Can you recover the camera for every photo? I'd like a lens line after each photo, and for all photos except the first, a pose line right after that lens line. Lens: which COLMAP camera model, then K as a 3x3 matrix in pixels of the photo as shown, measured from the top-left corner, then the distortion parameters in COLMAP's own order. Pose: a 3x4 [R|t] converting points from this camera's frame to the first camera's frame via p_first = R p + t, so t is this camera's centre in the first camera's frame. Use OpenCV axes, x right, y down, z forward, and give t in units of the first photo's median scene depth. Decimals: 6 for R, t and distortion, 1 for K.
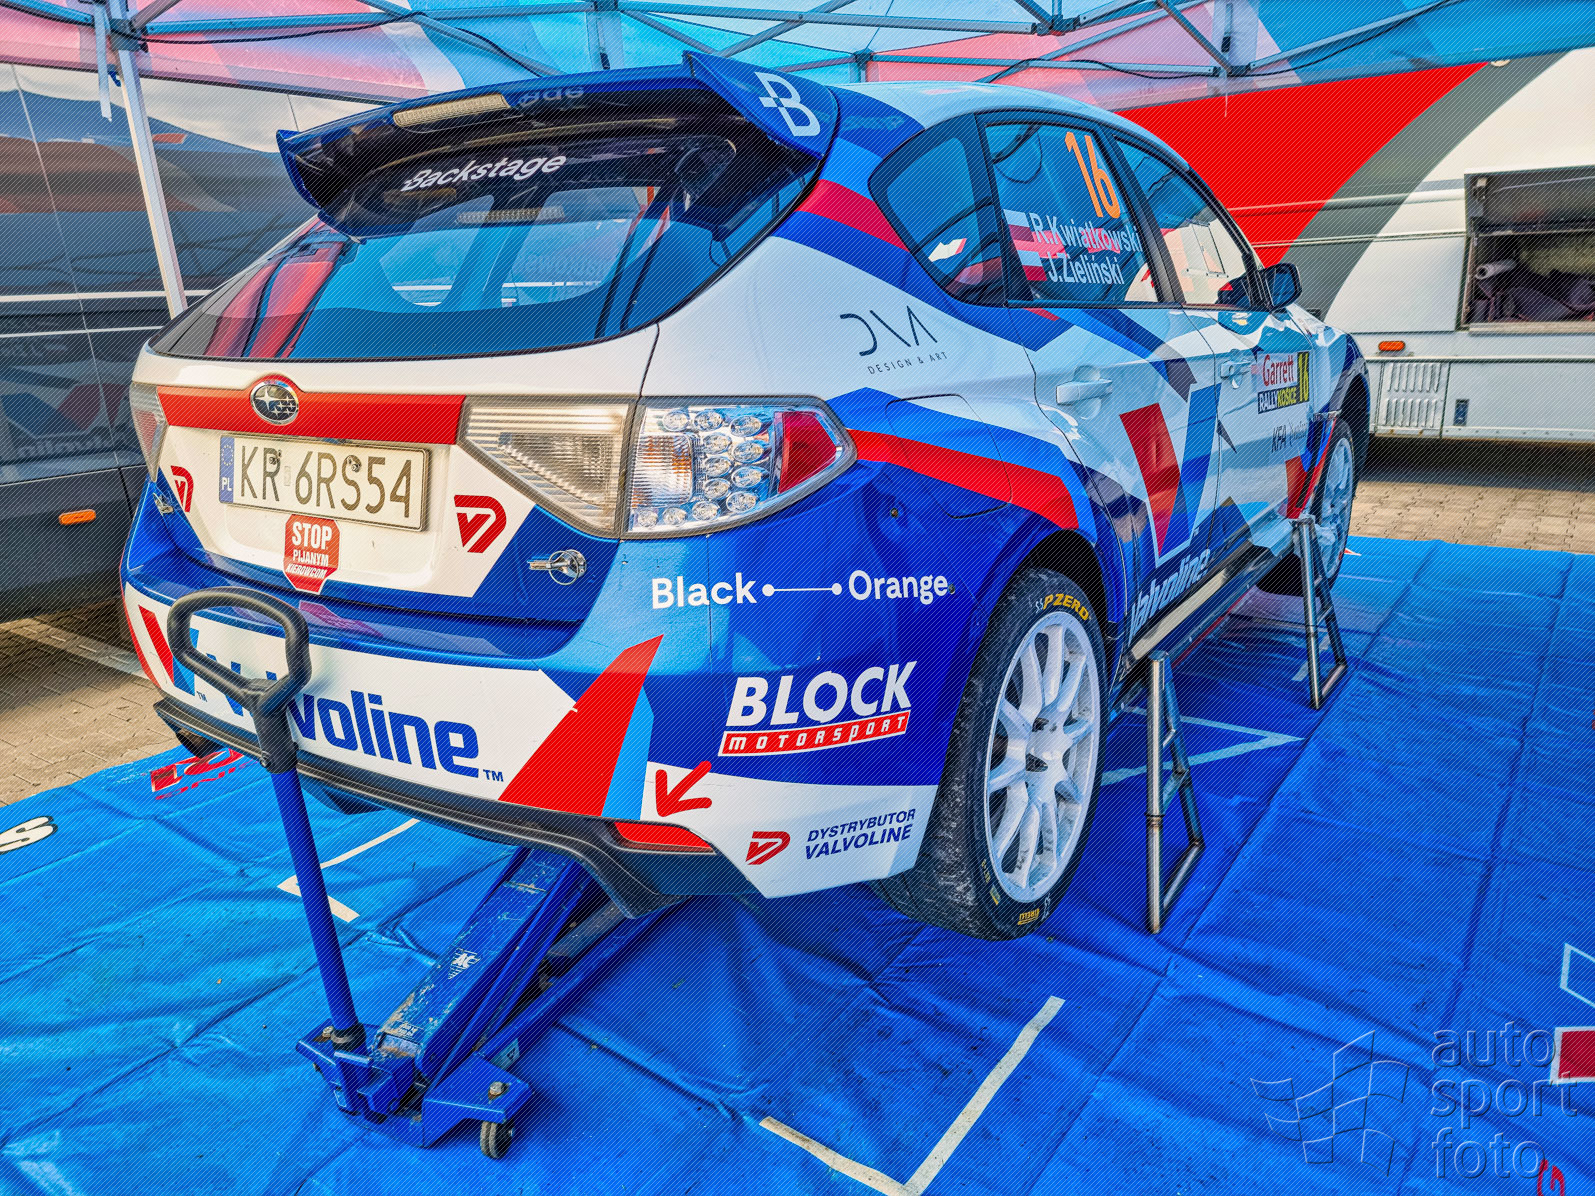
lens RADIAL K [[1105.7, 0, 806.2], [0, 1105.7, 605.7], [0, 0, 1]] dist [0.100561, -0.085540]
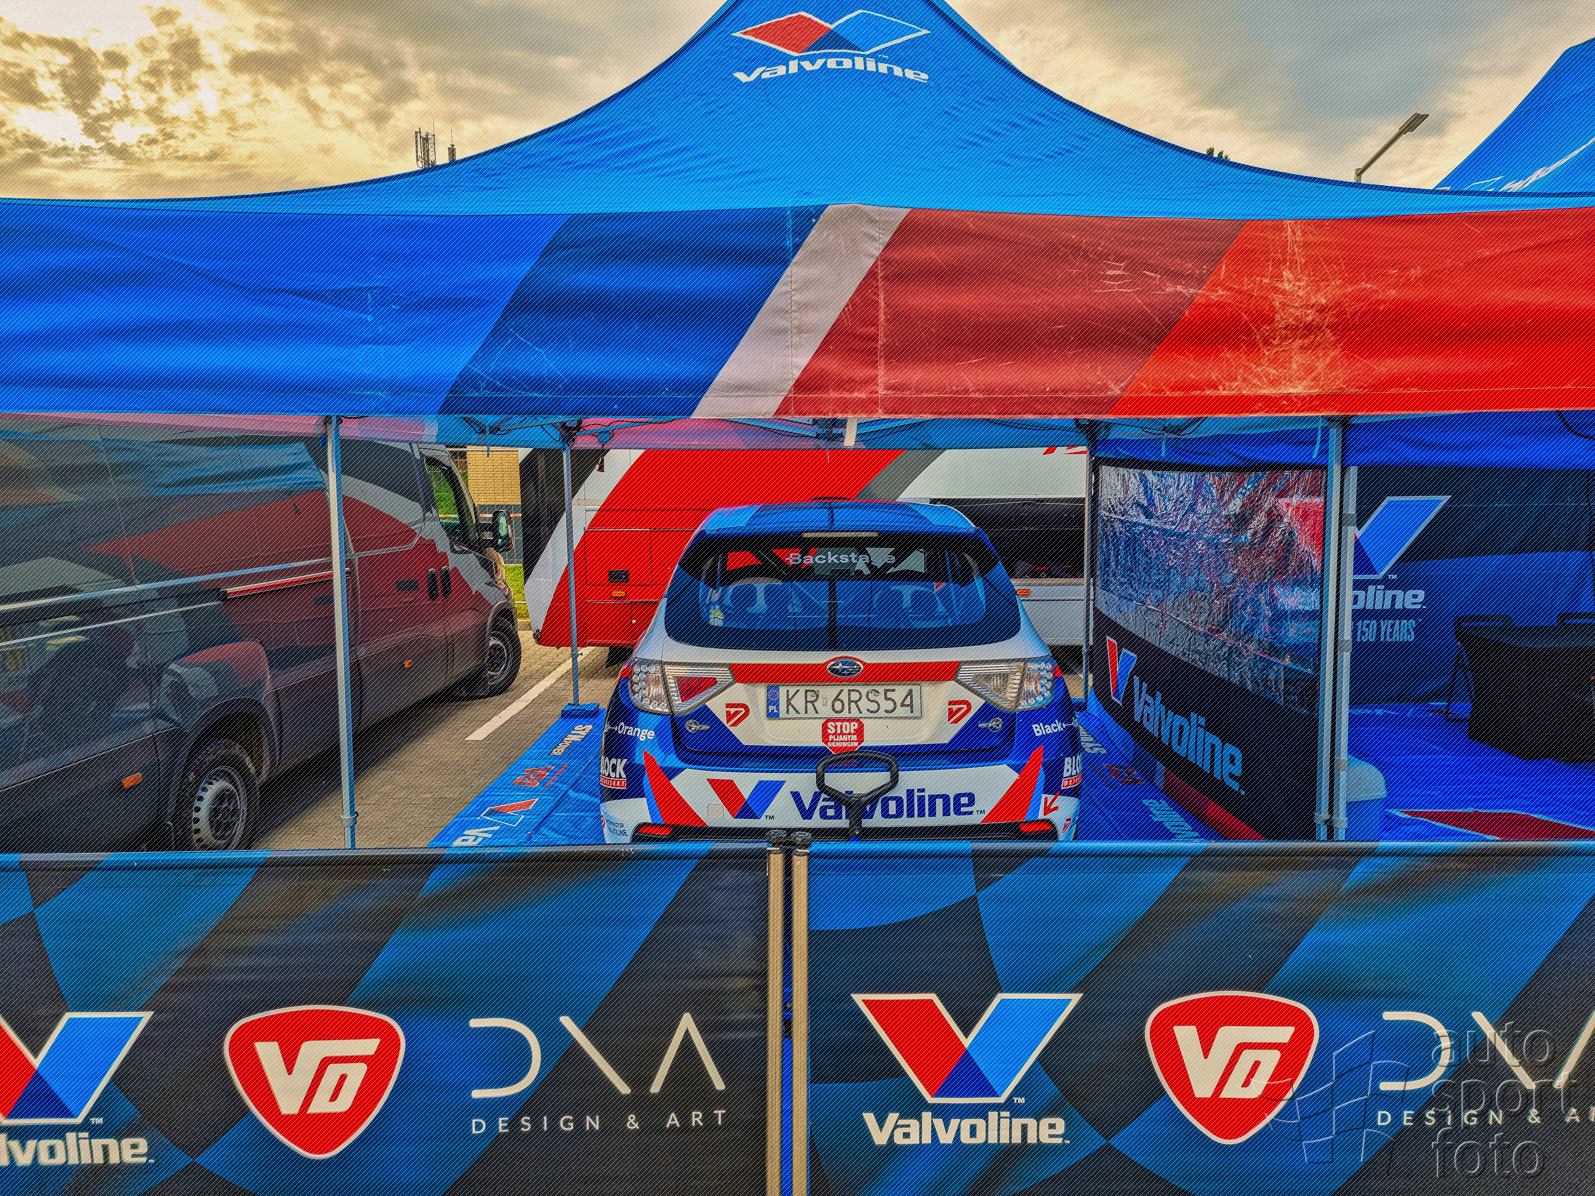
lens RADIAL K [[1105.7, 0, 806.2], [0, 1105.7, 605.7], [0, 0, 1]] dist [0.100561, -0.085540]
pose [[0.796134, -0.014540, 0.604946, -1.948853], [0.133200, 0.979402, -0.151757, 0.024600], [-0.590279, 0.201397, 0.781671, -0.744428]]
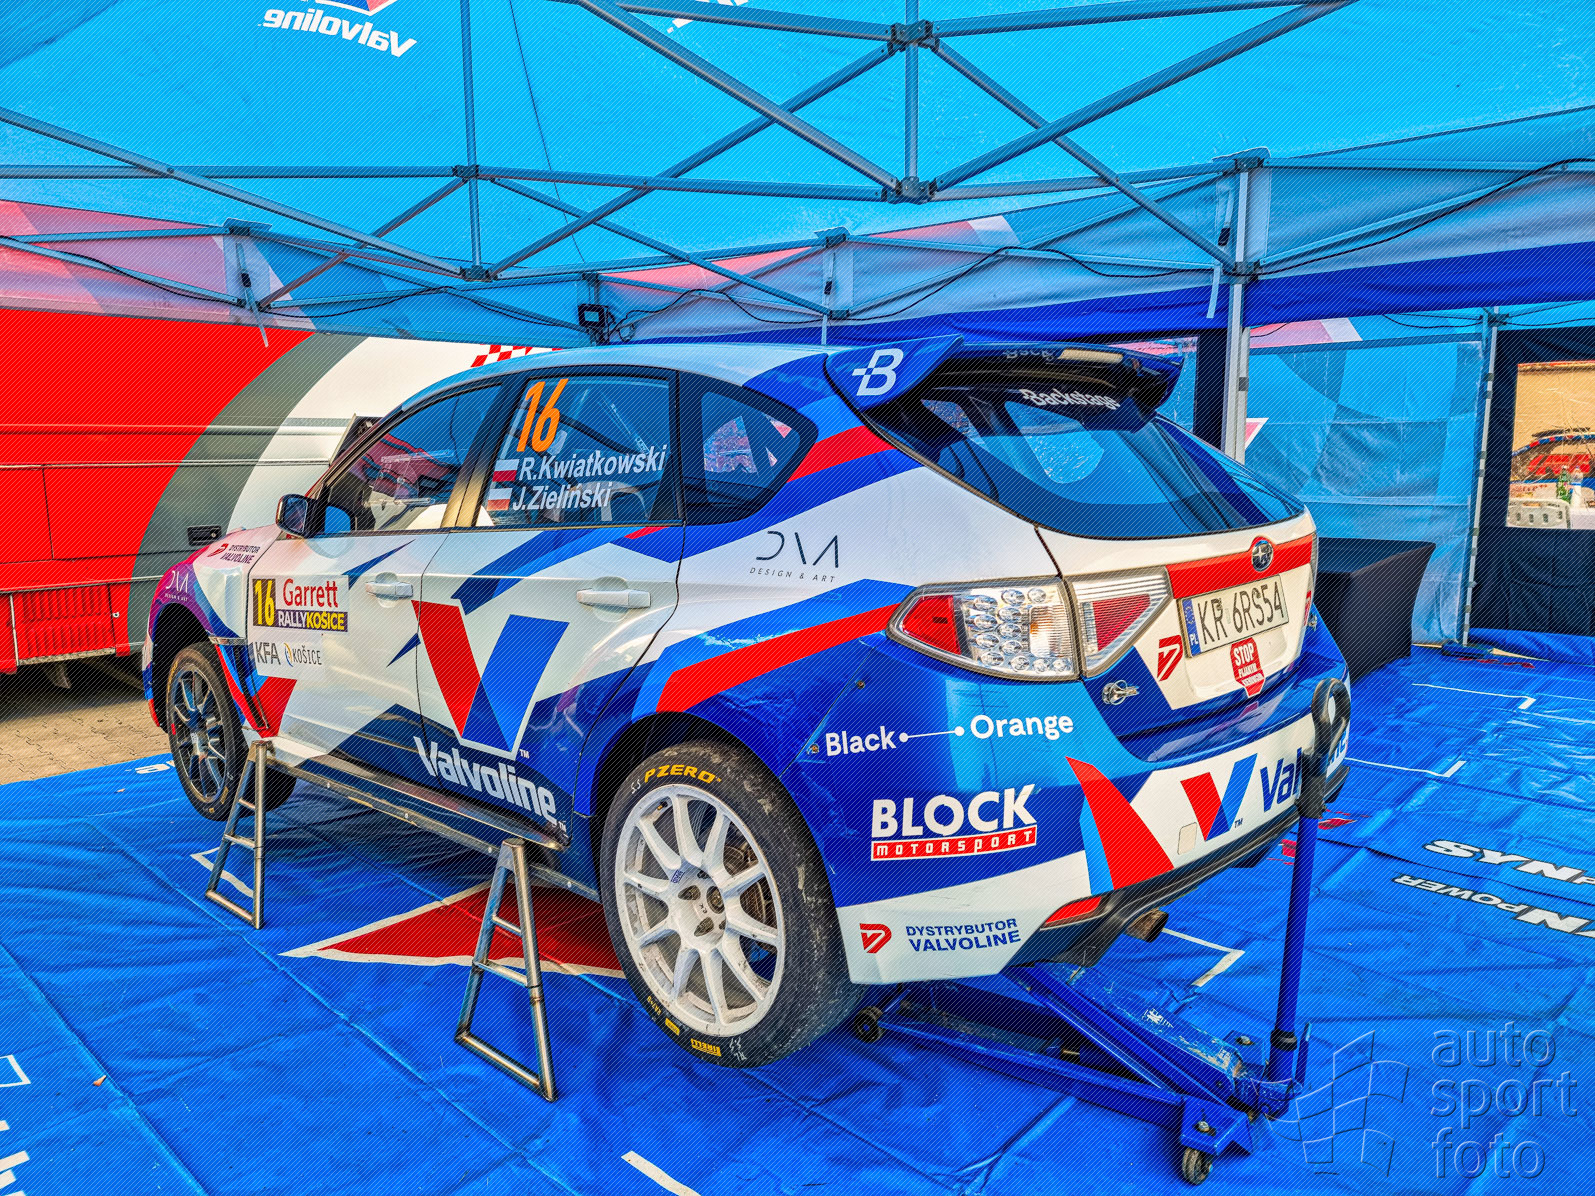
lens RADIAL K [[1100.3, 0, 848.3], [0, 1100.3, 600.5], [0, 0, 1]] dist [-0.004682, -0.001370]
pose [[0.106435, -0.090718, 0.990173, -1.955039], [0.284966, 0.956839, 0.057032, -0.365264], [-0.952610, 0.276095, 0.127692, 1.379884]]
